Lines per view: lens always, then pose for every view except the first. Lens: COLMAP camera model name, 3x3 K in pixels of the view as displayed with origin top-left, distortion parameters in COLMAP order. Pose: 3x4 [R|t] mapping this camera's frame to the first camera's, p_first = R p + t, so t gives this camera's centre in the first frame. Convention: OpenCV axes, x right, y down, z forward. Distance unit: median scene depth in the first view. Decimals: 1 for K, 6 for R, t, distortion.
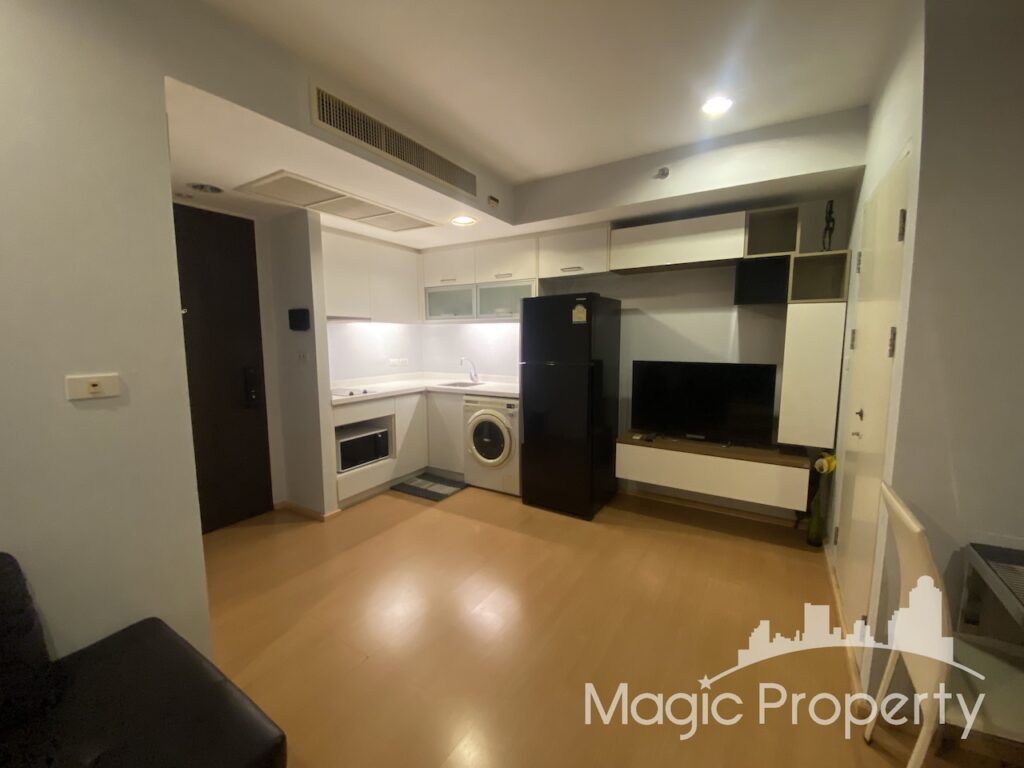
lens RADIAL K [[423.0, 0, 520.3], [0, 423.0, 376.6], [0, 0, 1]] dist [0.009704, -0.016057]
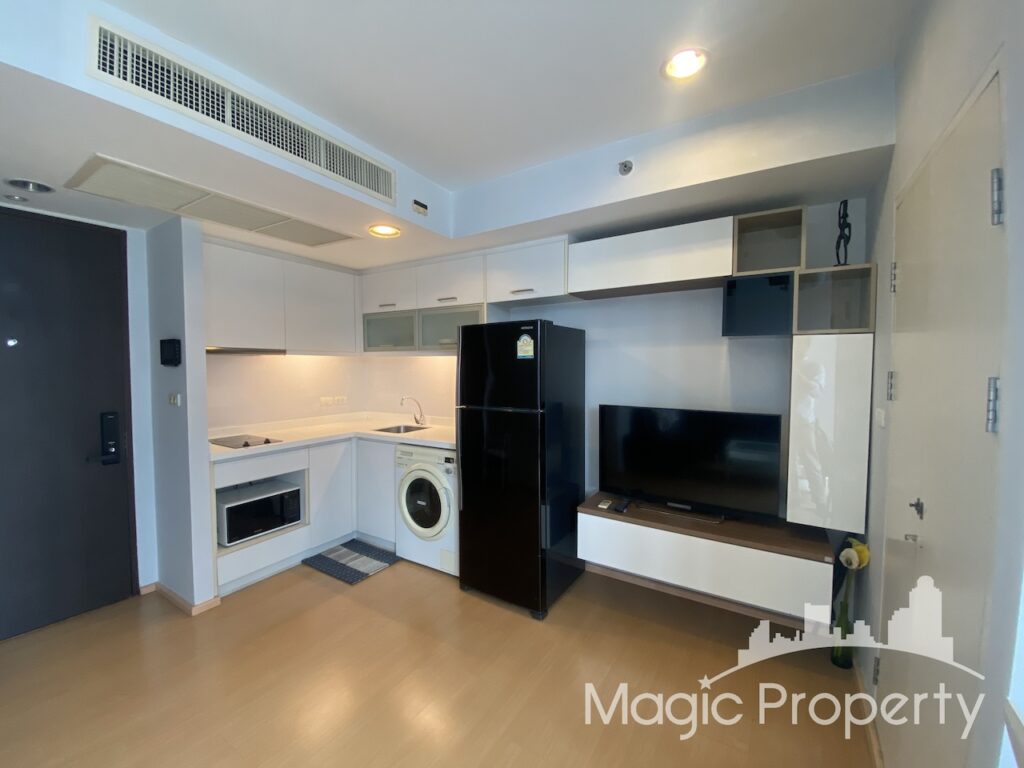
lens RADIAL K [[423.0, 0, 520.7], [0, 423.0, 373.9], [0, 0, 1]] dist [0.009704, -0.016057]
pose [[0.999988, 0.004409, -0.001936, 0.122703], [-0.004540, 0.997261, -0.073827, -0.037072], [0.001605, 0.073835, 0.997269, 0.208582]]
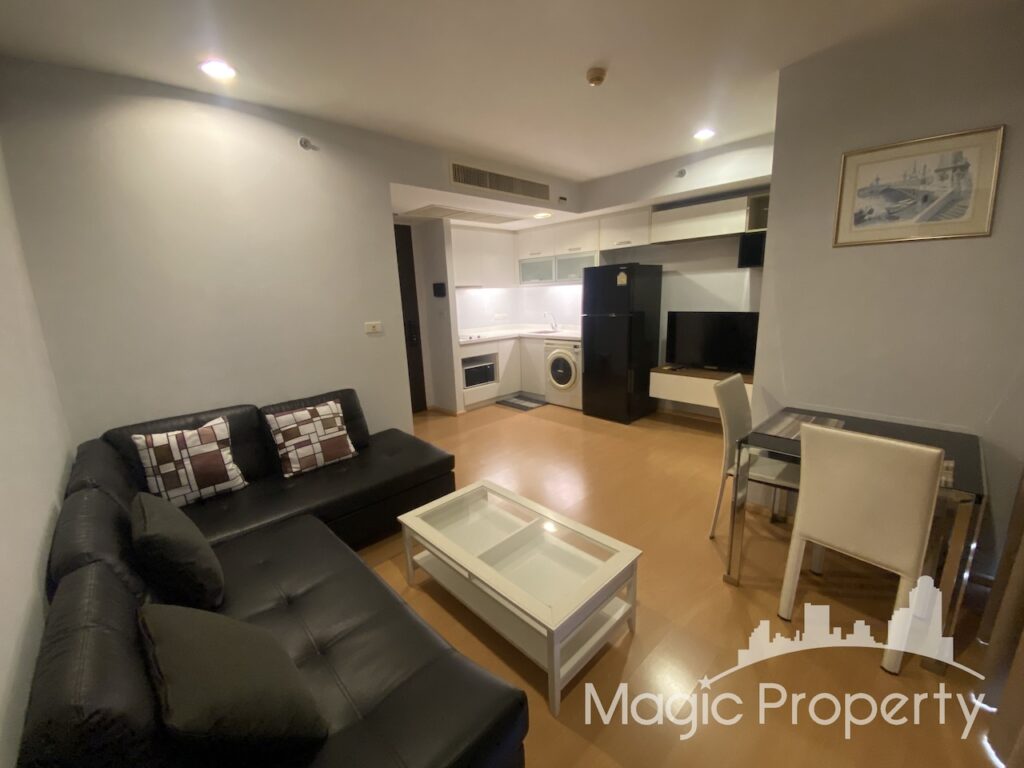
lens RADIAL K [[423.0, 0, 503.7], [0, 423.0, 390.9], [0, 0, 1]] dist [0.009704, -0.016057]
pose [[0.960676, 0.029541, -0.276096, 0.148741], [0.008686, 0.990641, 0.136219, 0.024182], [0.277536, -0.133260, 0.951428, -0.461293]]
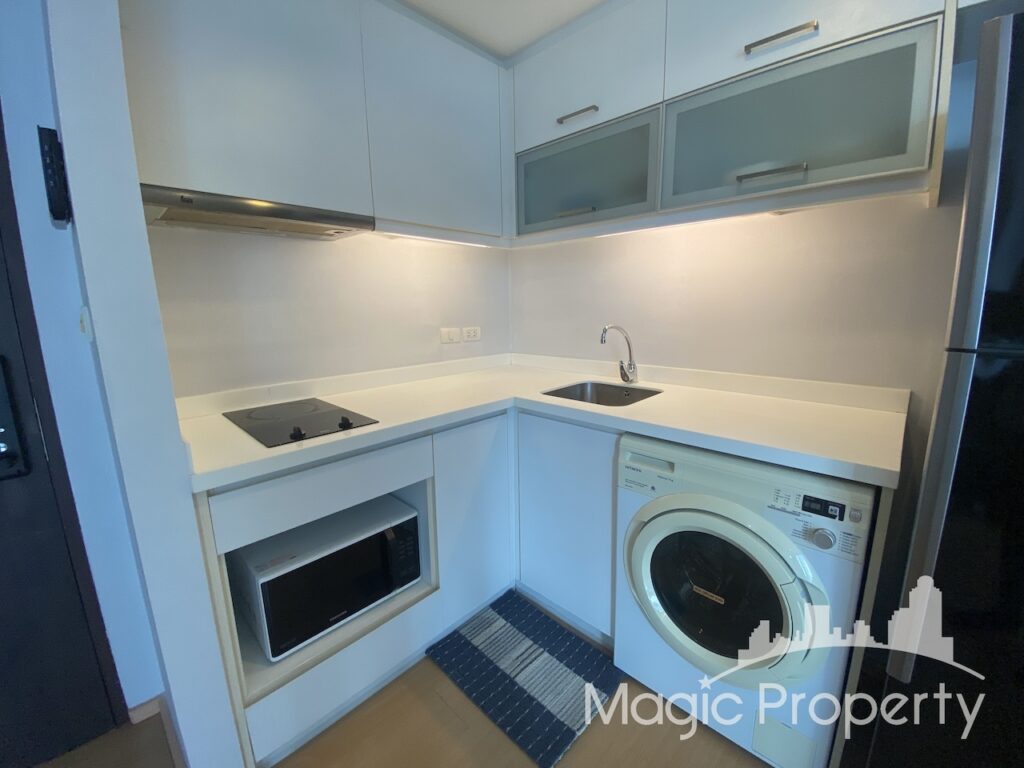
lens RADIAL K [[423.0, 0, 504.6], [0, 423.0, 384.4], [0, 0, 1]] dist [0.009704, -0.016057]
pose [[0.970272, 0.033778, -0.239648, -0.170267], [-0.010854, 0.995289, 0.096340, -0.033915], [0.241773, -0.090875, 0.966068, 0.756786]]
